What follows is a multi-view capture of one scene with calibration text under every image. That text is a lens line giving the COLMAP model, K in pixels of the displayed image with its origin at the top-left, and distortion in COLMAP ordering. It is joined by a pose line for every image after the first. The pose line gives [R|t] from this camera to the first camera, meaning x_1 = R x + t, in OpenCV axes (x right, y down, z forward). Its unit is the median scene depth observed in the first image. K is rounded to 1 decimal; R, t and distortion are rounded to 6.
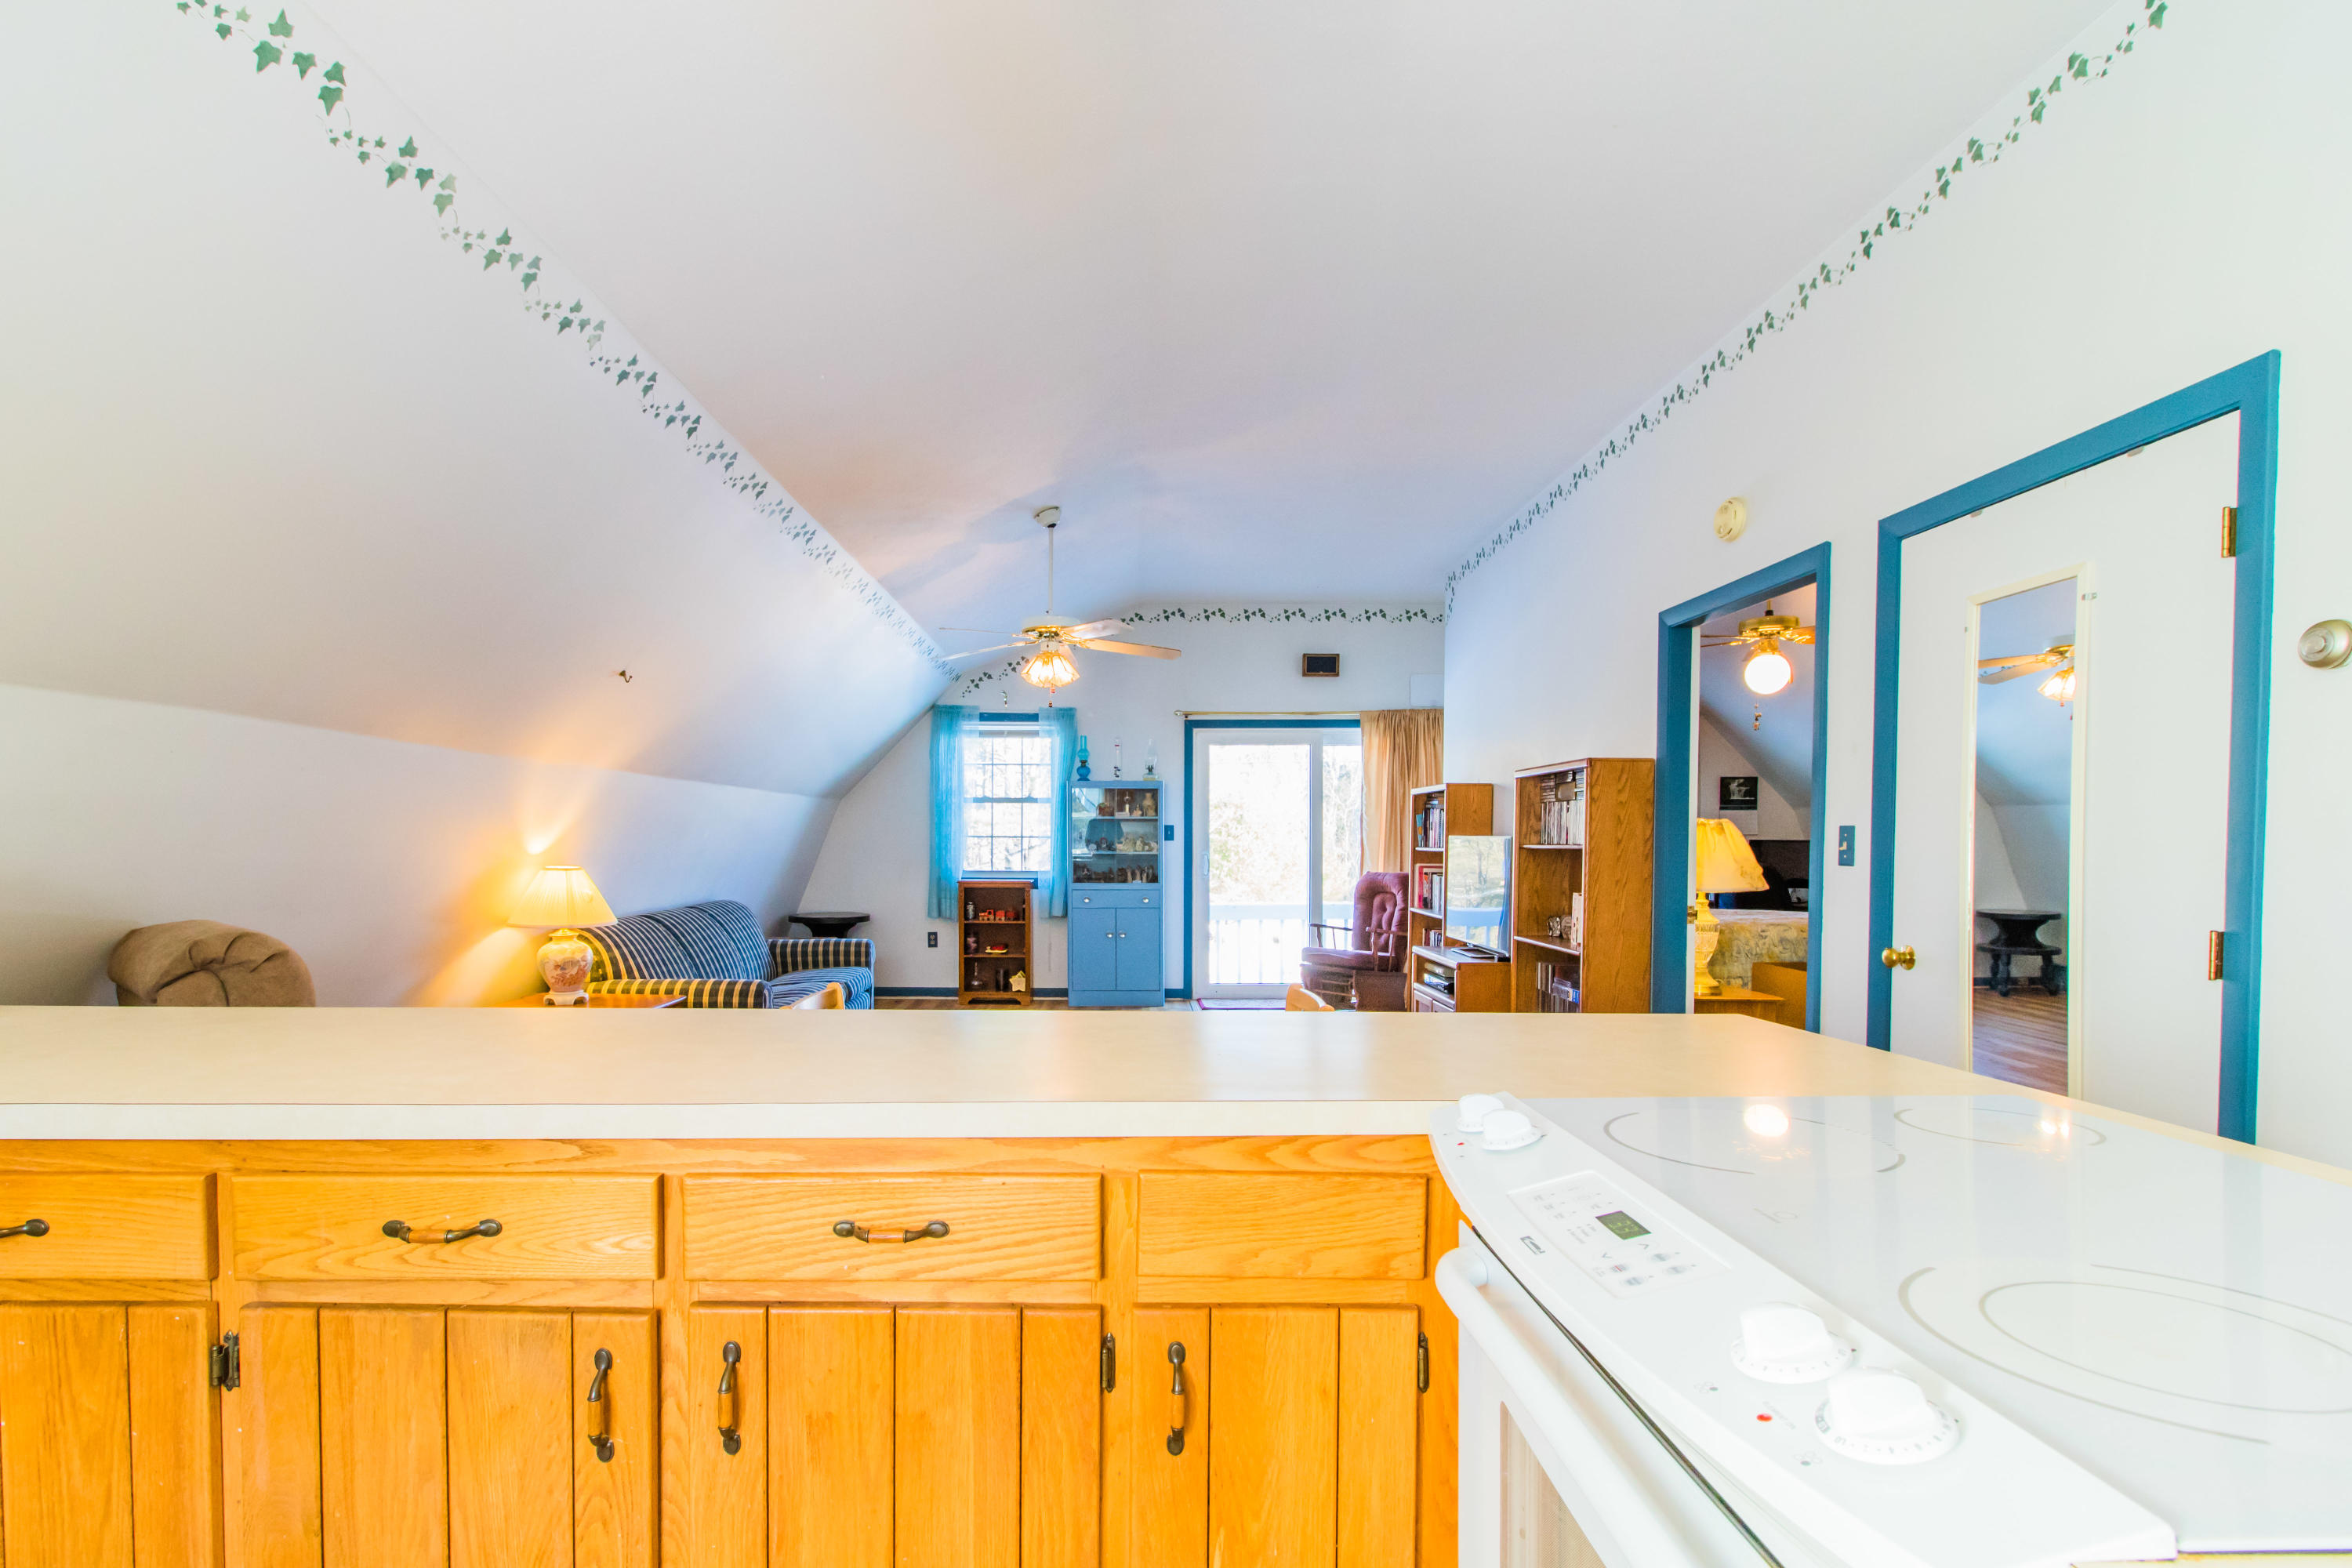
lens RADIAL K [[1134.6, 0, 1173.2], [0, 1134.6, 816.9], [0, 0, 1]] dist [0.003623, -0.000124]
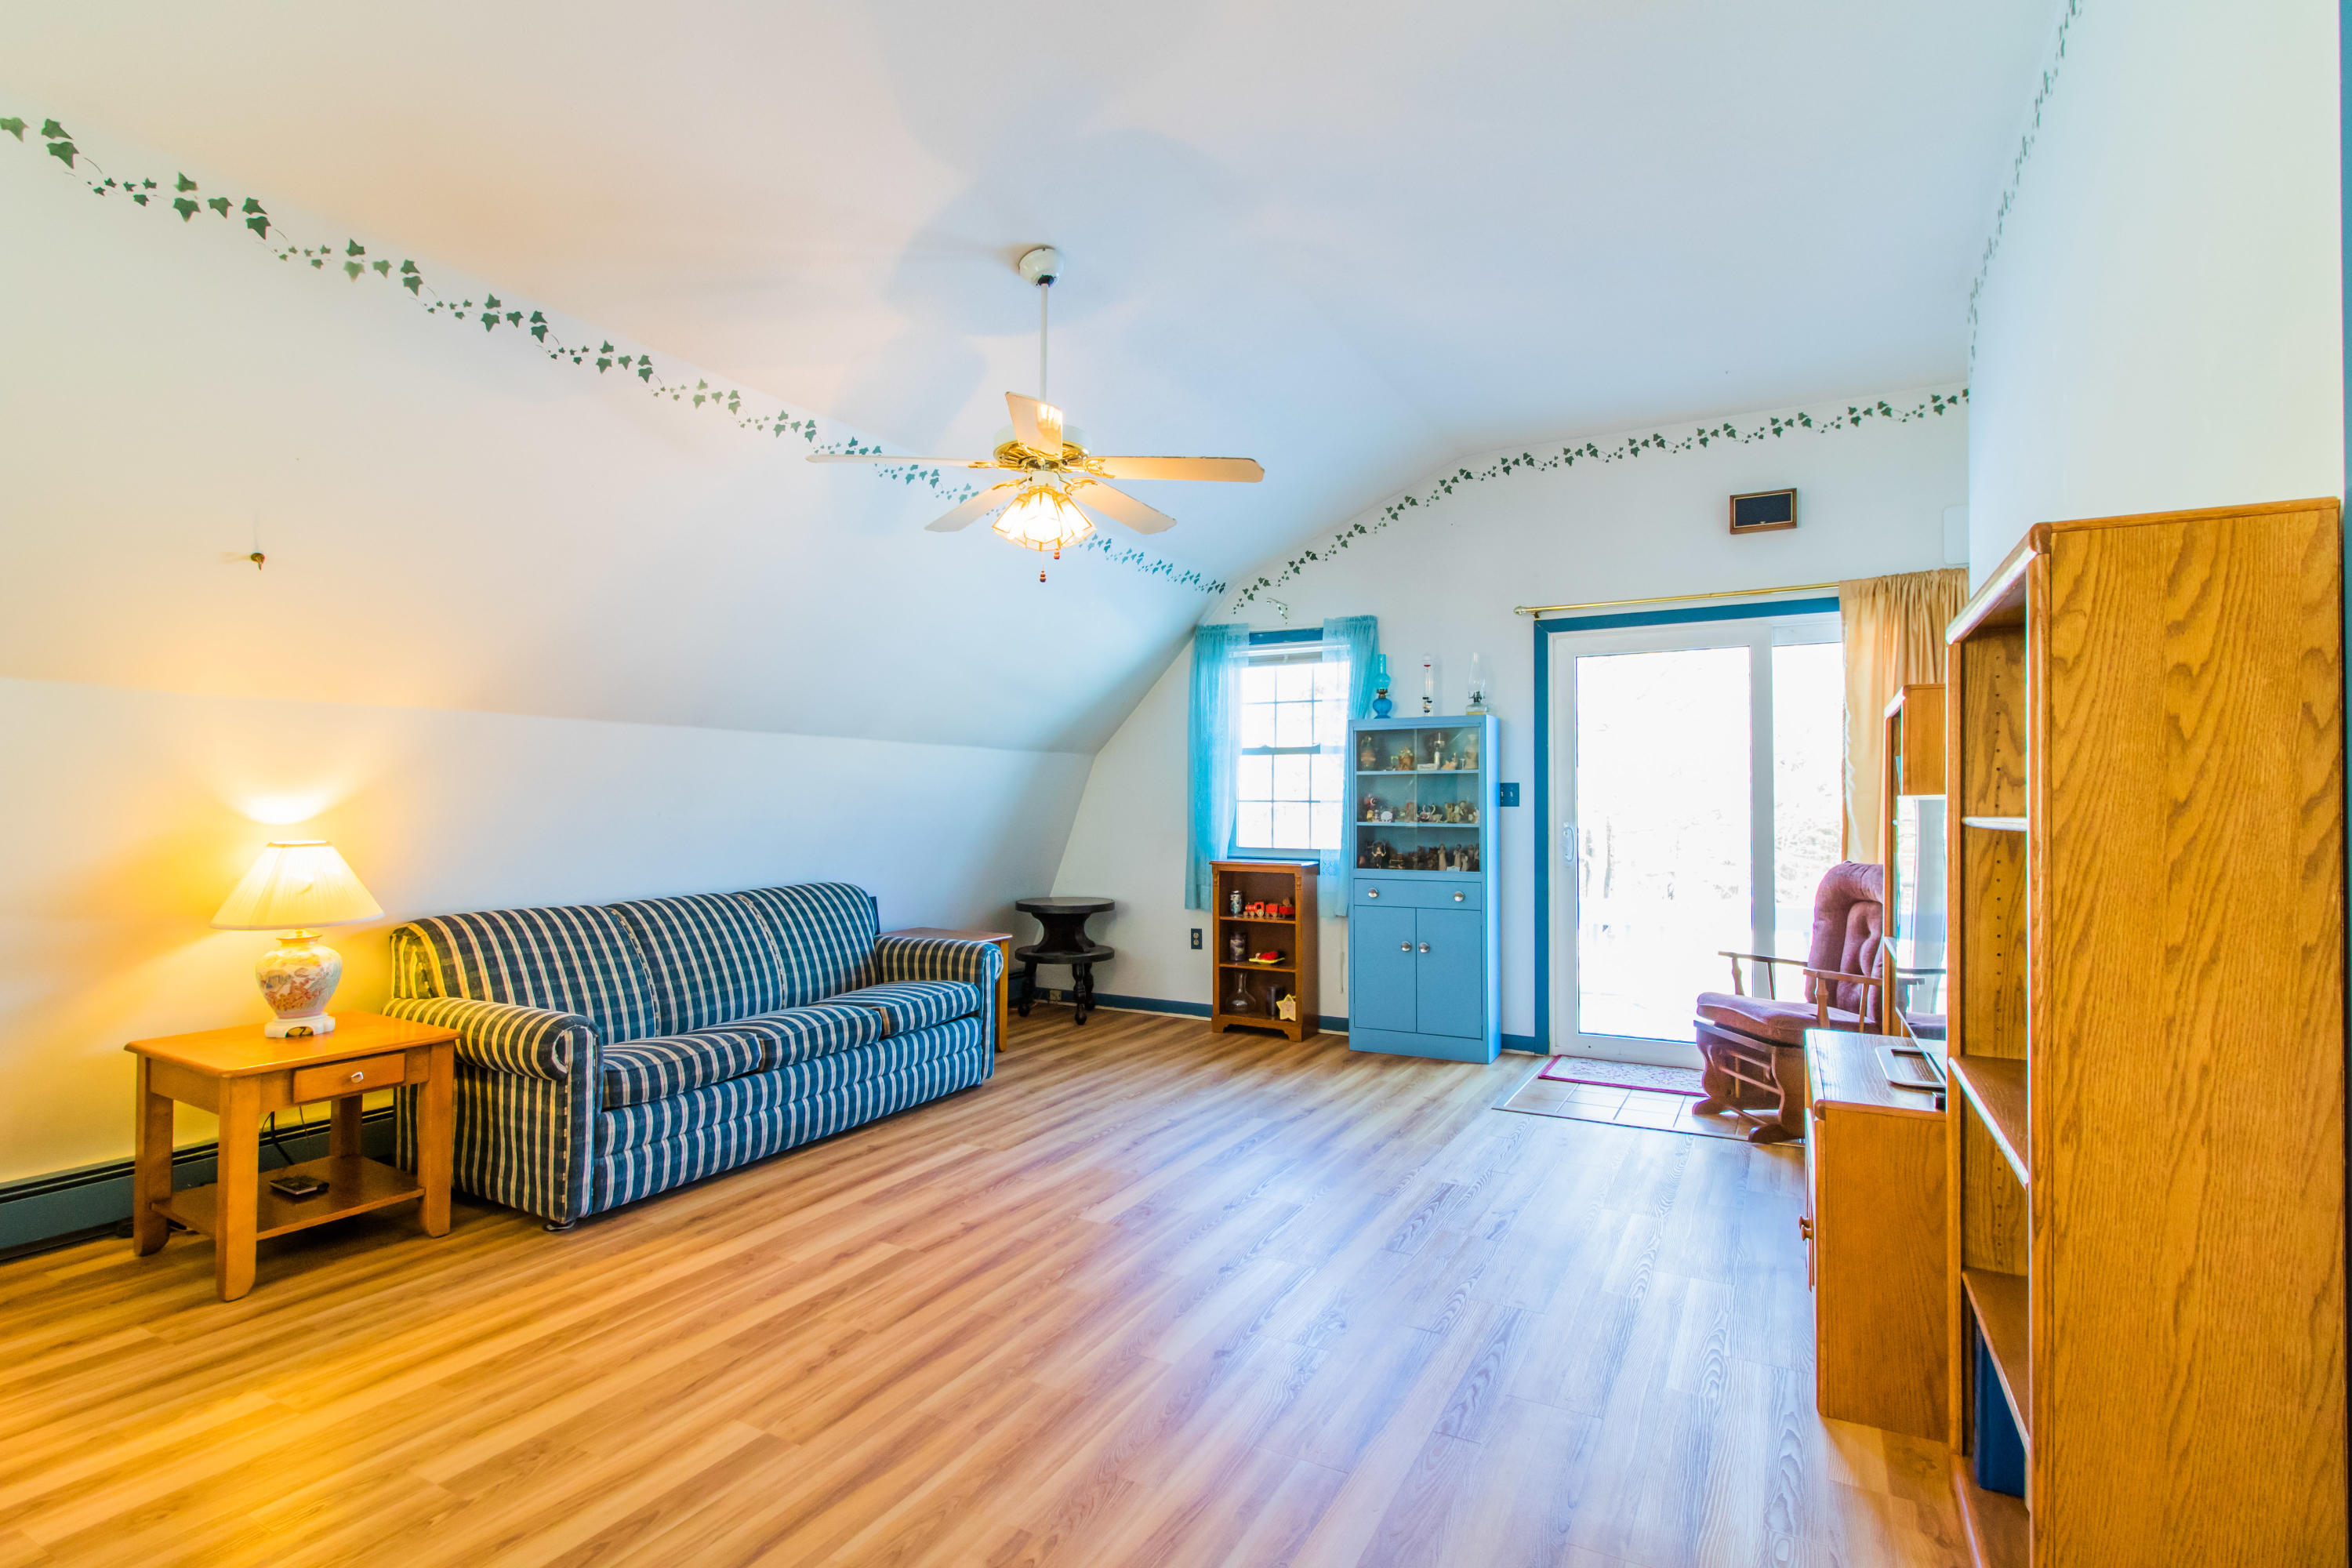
lens RADIAL K [[1176.1, 0, 1179.3], [0, 1176.1, 760.5], [0, 0, 1]] dist [0.000603, -0.000372]
pose [[0.873178, -0.018922, -0.487034, 0.161490], [0.009644, 0.999721, -0.021550, 0.007022], [0.487306, 0.014120, 0.873117, 0.317349]]
